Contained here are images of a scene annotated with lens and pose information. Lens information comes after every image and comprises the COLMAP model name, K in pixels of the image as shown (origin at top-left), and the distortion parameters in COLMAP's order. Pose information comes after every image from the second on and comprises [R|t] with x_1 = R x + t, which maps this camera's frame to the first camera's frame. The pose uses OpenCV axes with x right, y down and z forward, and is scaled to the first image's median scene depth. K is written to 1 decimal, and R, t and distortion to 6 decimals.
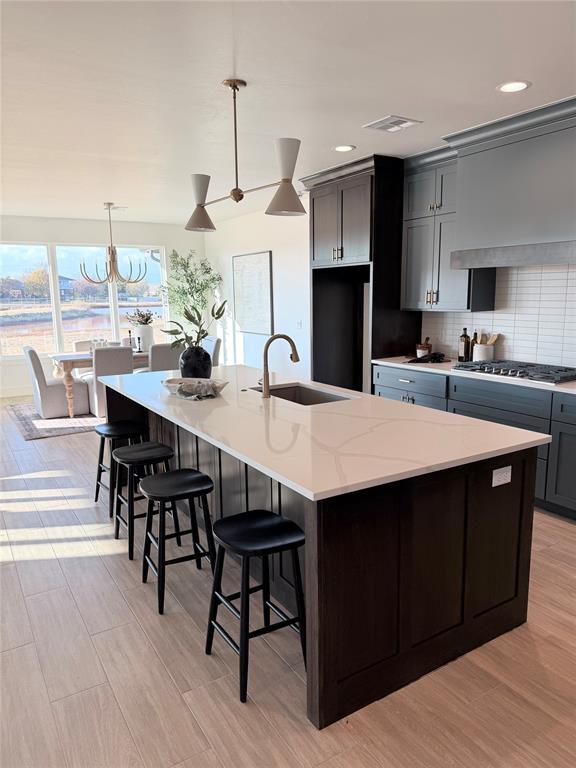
lens RADIAL K [[538.8, 0, 289.8], [0, 538.8, 384.2], [0, 0, 1]] dist [0.064926, -0.079485]
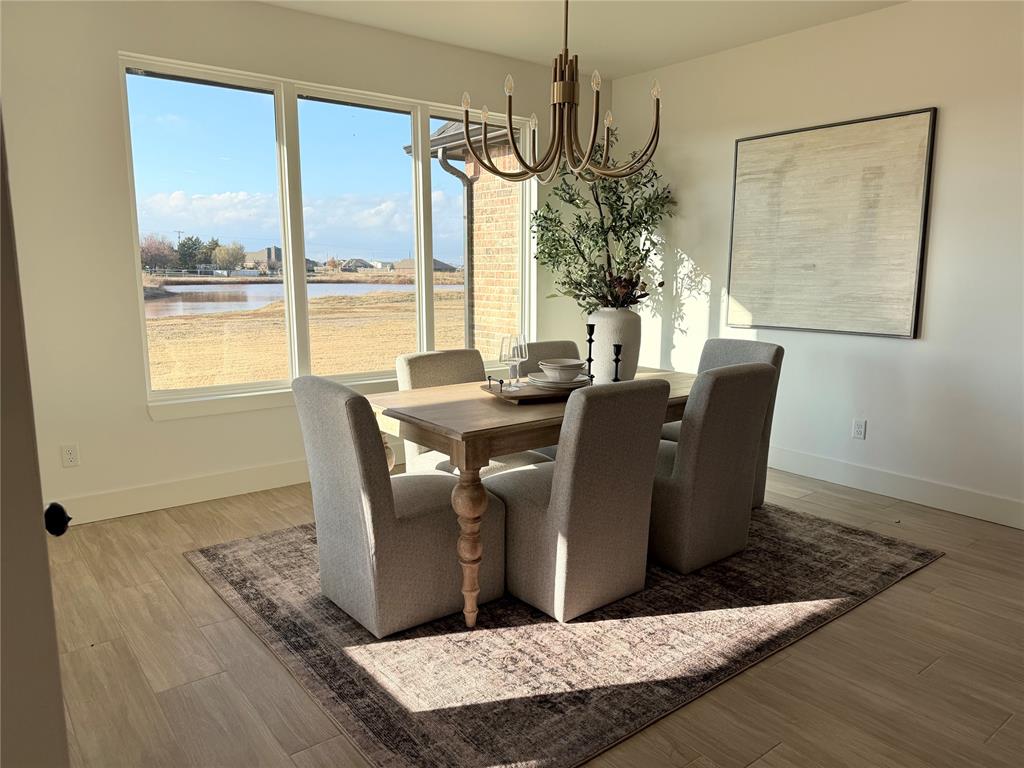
lens RADIAL K [[718.5, 0, 508.3], [0, 718.5, 382.8], [0, 0, 1]] dist [0.064926, -0.079485]
pose [[0.994006, -0.001147, 0.109323, -0.379199], [0.002482, 0.999924, -0.012079, -0.055674], [-0.109301, 0.012278, 0.993933, 0.551202]]
